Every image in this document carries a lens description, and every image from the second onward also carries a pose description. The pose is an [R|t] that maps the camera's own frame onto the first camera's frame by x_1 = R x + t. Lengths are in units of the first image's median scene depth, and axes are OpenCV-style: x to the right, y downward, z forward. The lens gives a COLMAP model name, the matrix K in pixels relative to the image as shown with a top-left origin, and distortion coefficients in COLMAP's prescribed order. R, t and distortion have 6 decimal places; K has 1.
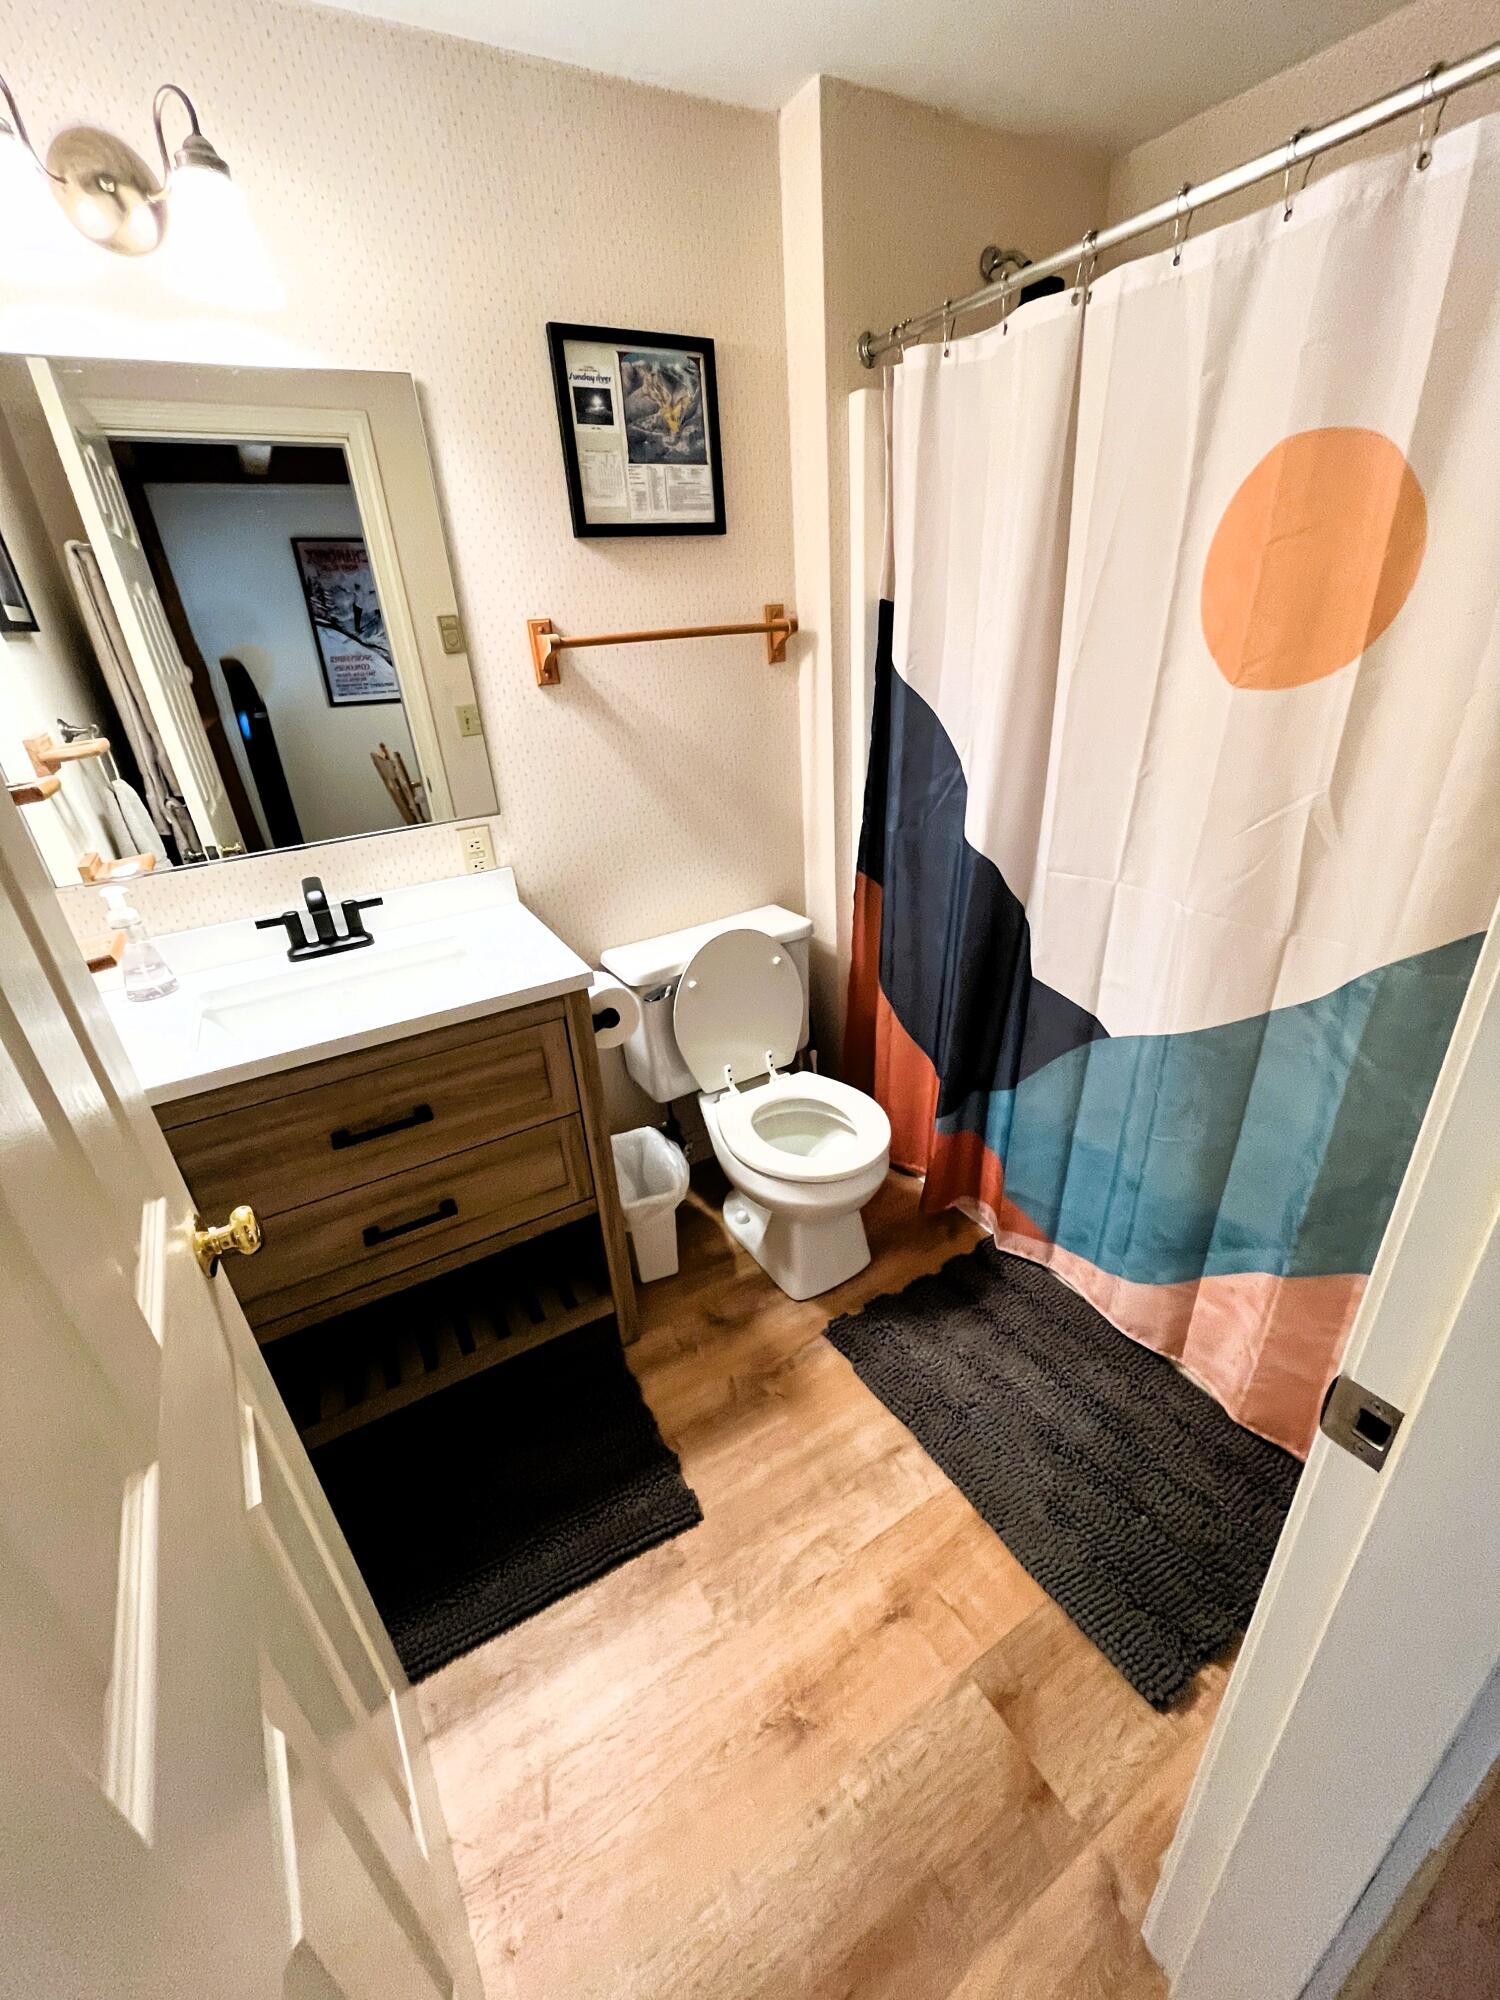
lens RADIAL K [[812.1, 0, 751.0], [0, 812.1, 996.0], [0, 0, 1]] dist [-0.003798, 0.000199]
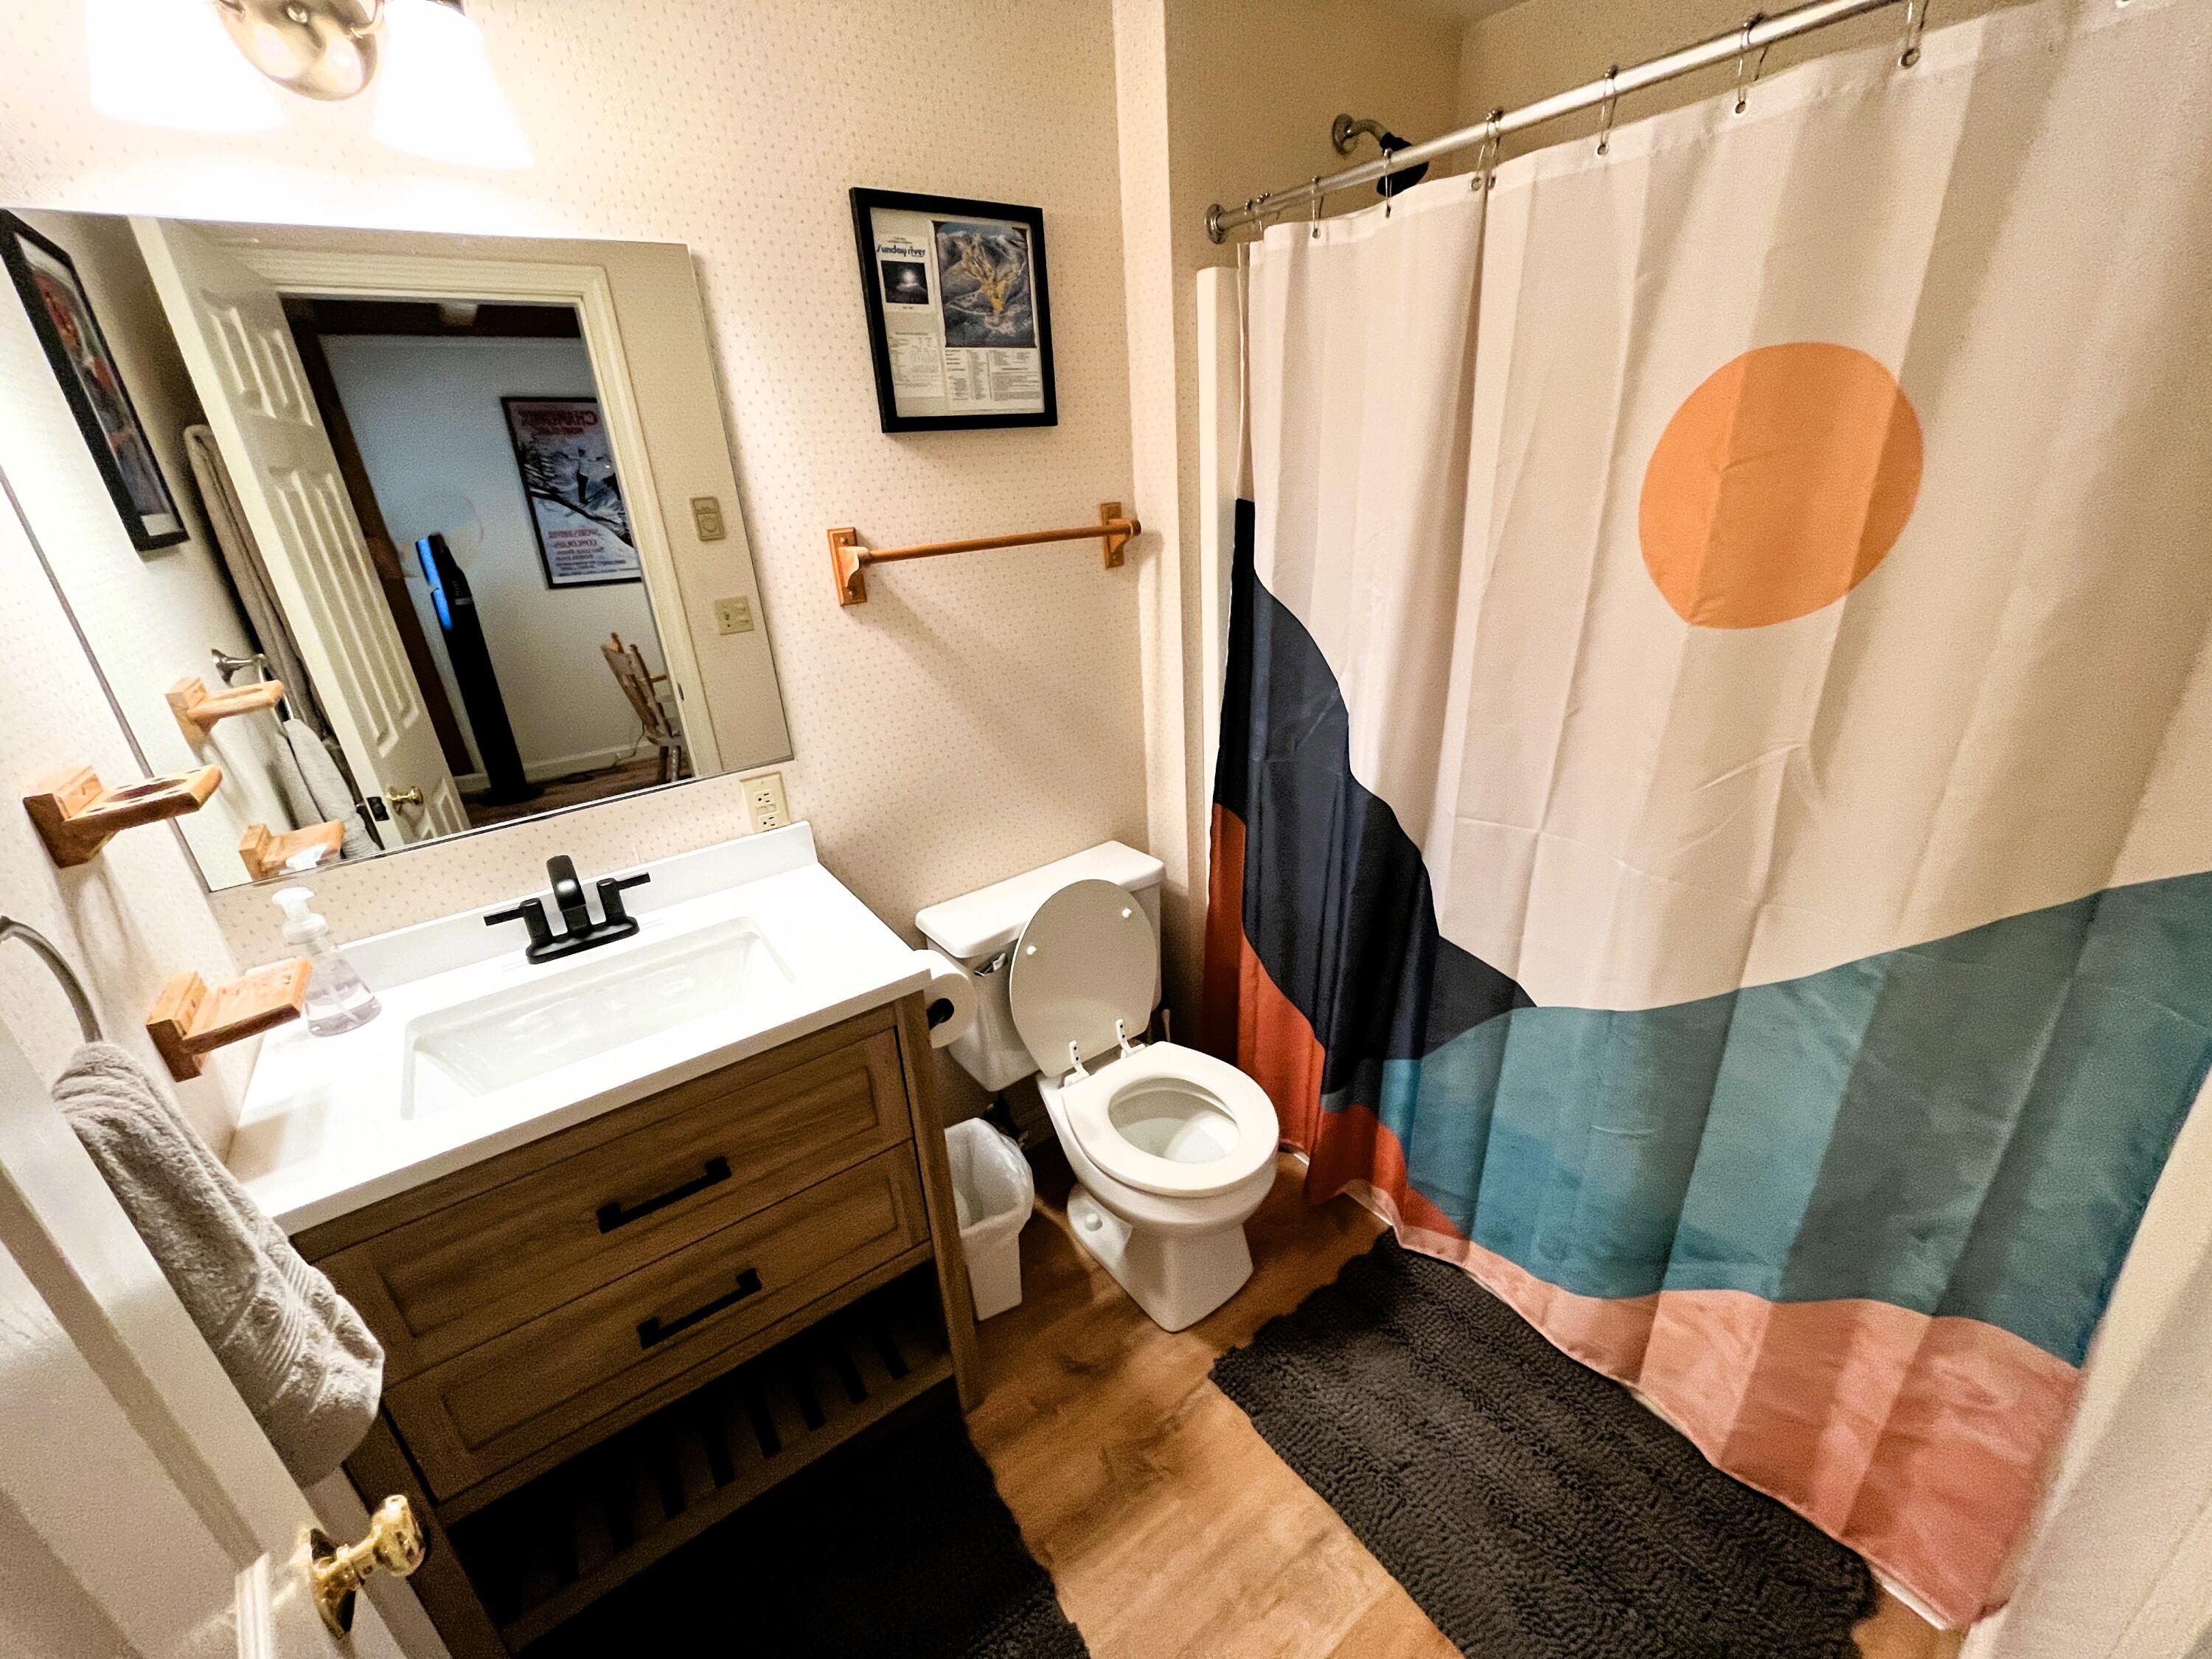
lens RADIAL K [[898.2, 0, 1104.9], [0, 898.2, 834.7], [0, 0, 1]] dist [-0.003798, 0.000199]
pose [[0.995892, -0.032888, 0.084366, -0.083979], [0.037283, 0.998000, -0.051055, -0.099252], [-0.082518, 0.053991, 0.995126, 0.085954]]
